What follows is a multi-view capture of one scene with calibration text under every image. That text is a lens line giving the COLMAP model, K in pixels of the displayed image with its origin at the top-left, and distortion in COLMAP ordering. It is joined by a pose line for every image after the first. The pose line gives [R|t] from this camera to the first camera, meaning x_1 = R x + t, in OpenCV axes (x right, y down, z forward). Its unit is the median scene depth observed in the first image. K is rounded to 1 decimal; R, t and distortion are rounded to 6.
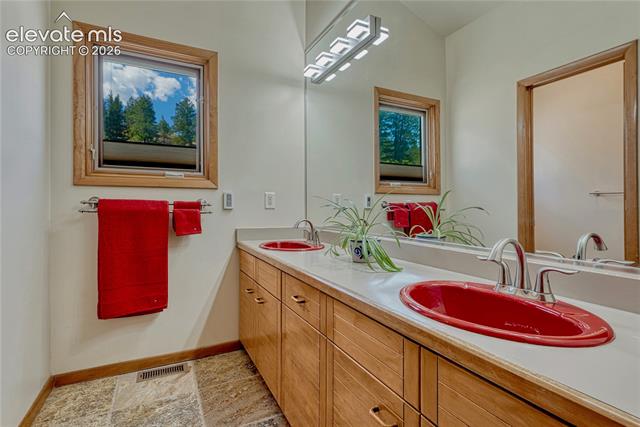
lens RADIAL K [[306.3, 0, 320.1], [0, 306.3, 209.8], [0, 0, 1]] dist [-0.017366, -0.000978]
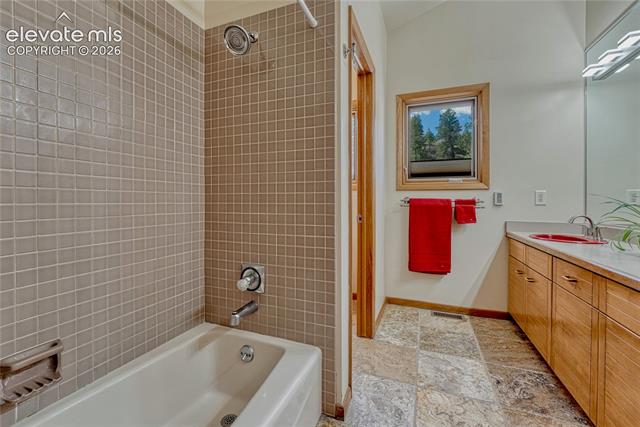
lens RADIAL K [[271.0, 0, 324.3], [0, 271.0, 202.8], [0, 0, 1]] dist [0.000229, 0.001672]
pose [[0.670911, 0.002891, -0.741532, 0.050339], [-0.010722, 0.999926, -0.005802, 0.002915], [0.741460, 0.011843, 0.670892, -0.313184]]
